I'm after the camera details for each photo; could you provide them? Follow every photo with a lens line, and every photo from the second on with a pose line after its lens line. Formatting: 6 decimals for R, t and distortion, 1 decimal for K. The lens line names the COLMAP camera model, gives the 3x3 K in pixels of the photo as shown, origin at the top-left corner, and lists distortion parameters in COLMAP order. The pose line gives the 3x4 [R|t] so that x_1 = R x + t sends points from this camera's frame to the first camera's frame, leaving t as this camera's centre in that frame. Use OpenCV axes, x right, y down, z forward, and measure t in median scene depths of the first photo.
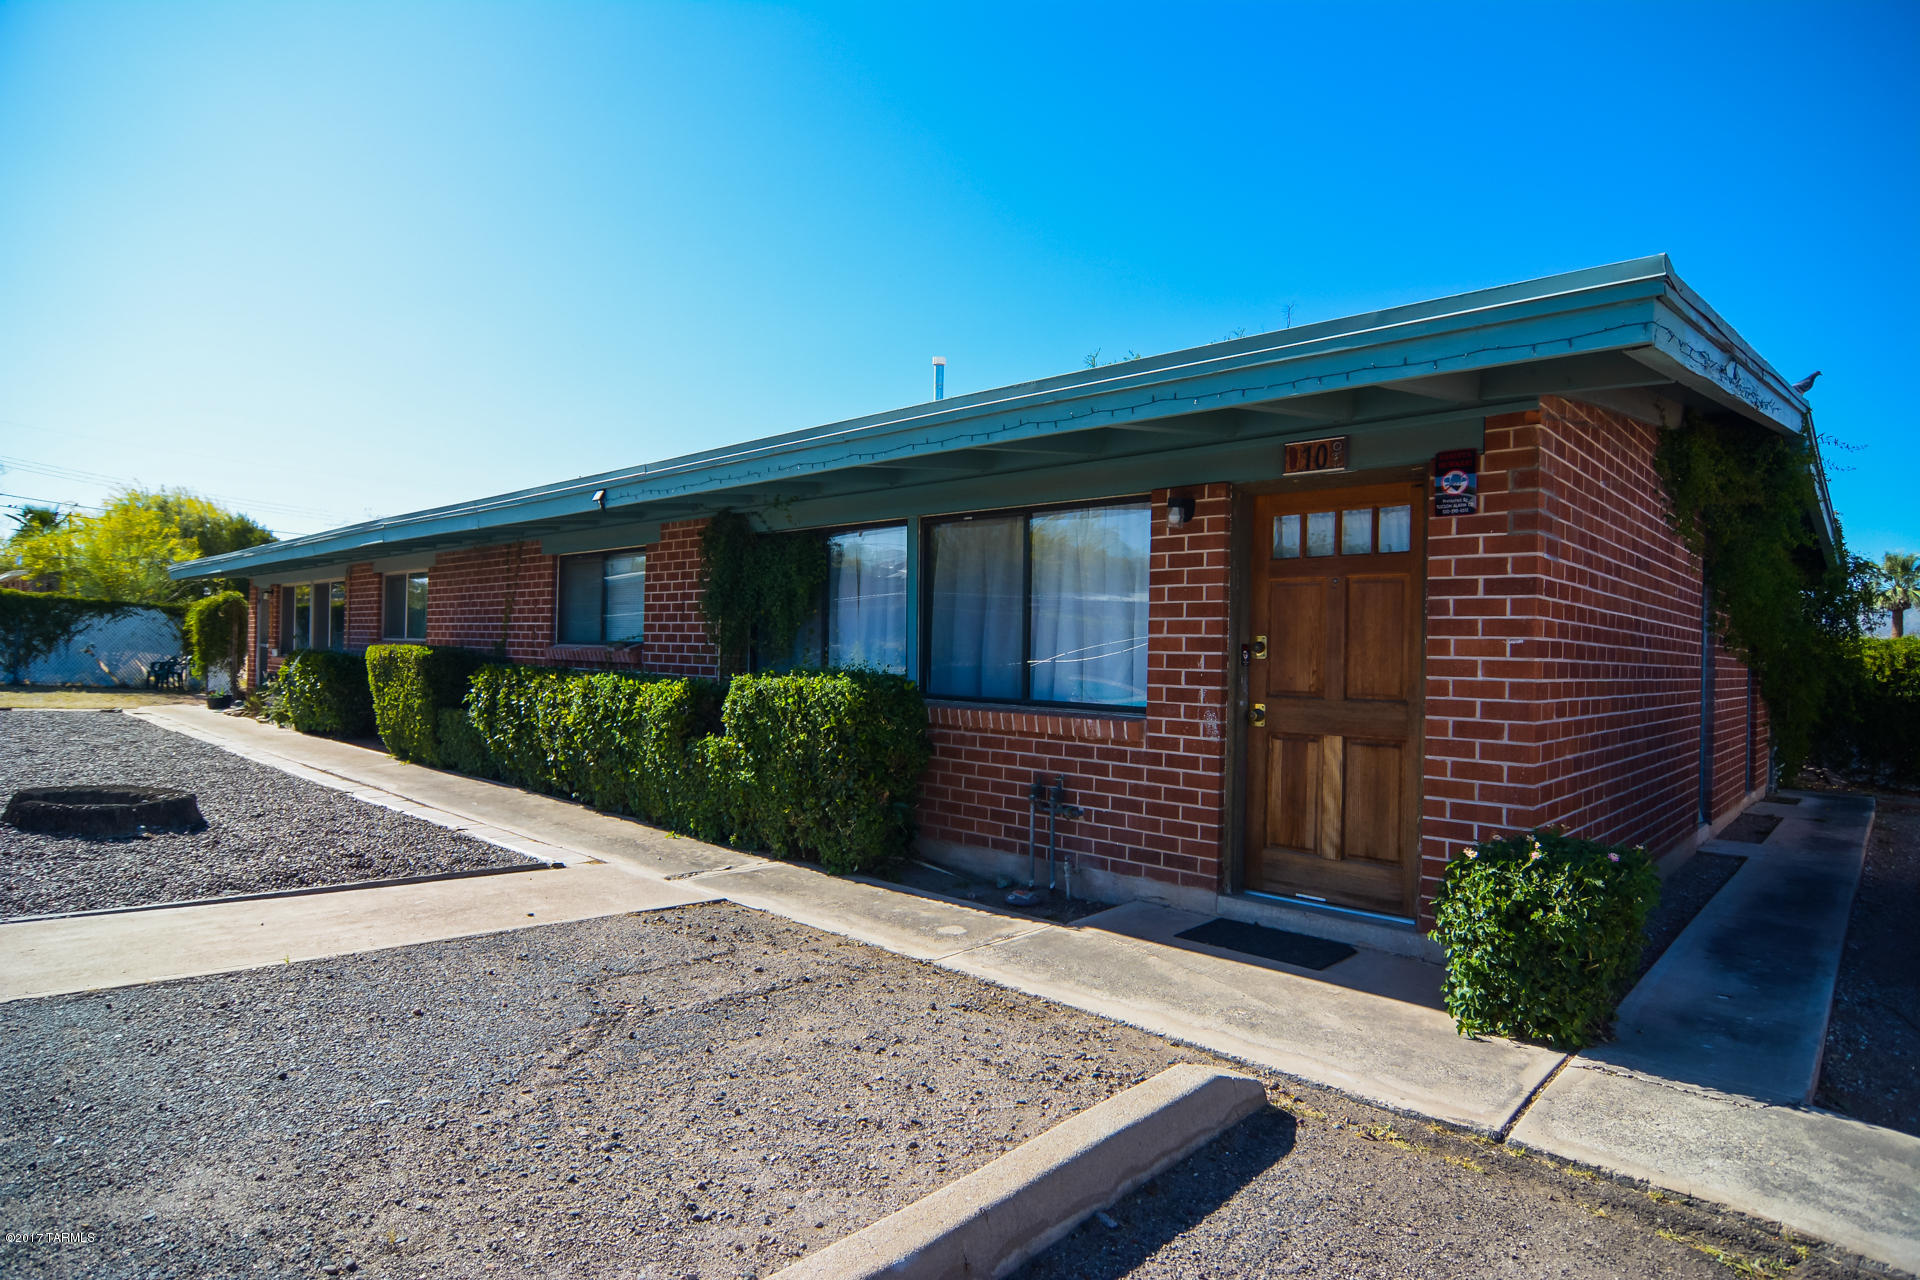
lens RADIAL K [[1024.7, 0, 960.6], [0, 1024.7, 639.0], [0, 0, 1]] dist [-0.016129, -0.006034]
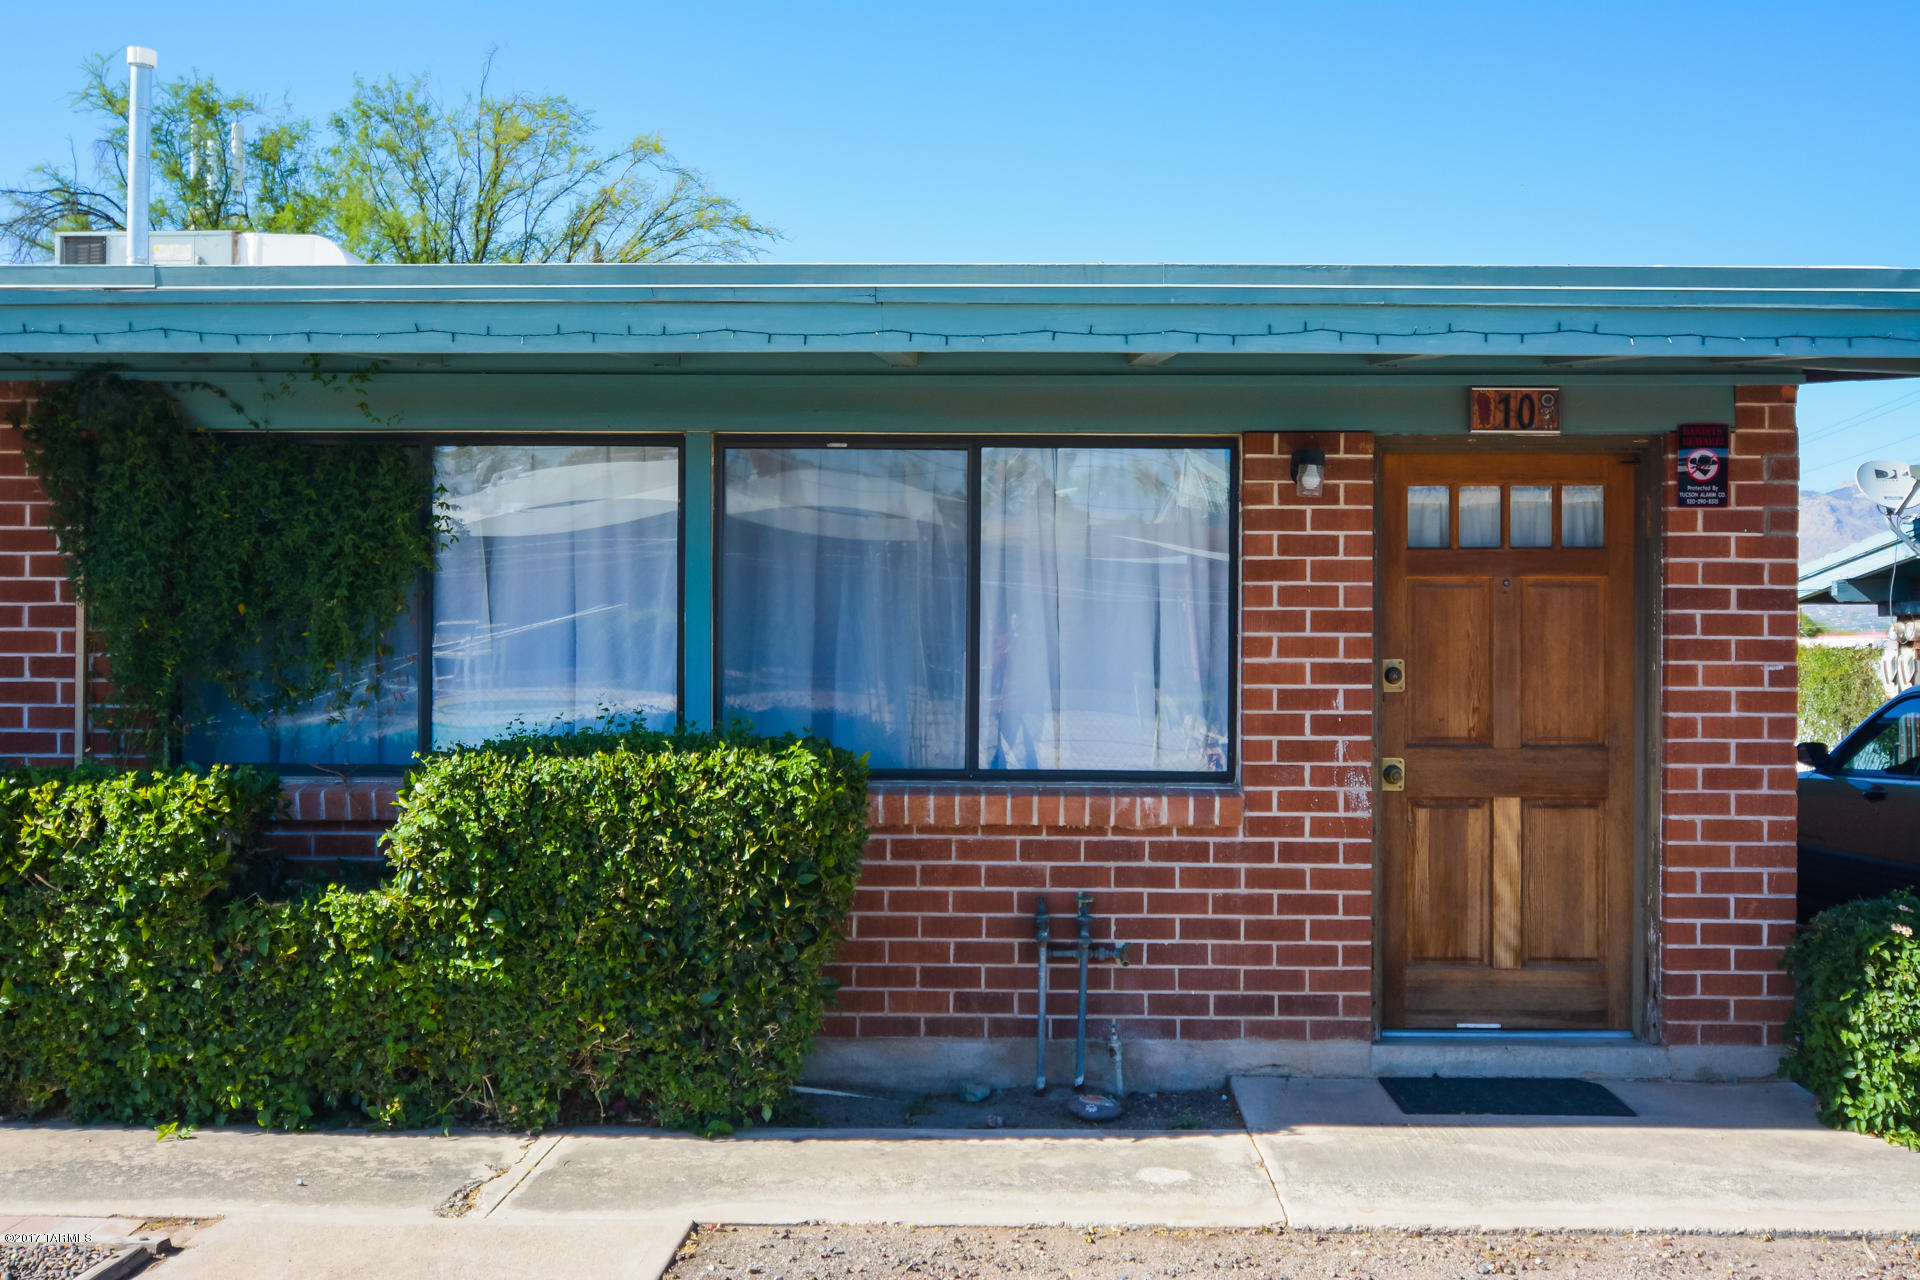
lens RADIAL K [[1820.5, 0, 960.0], [0, 1820.5, 639.4], [0, 0, 1]] dist [-0.000480, 0.000000]
pose [[0.743916, -0.013196, 0.668142, -0.741808], [0.002799, 0.999858, 0.016632, -0.037461], [-0.668267, -0.010503, 0.743848, 0.286941]]
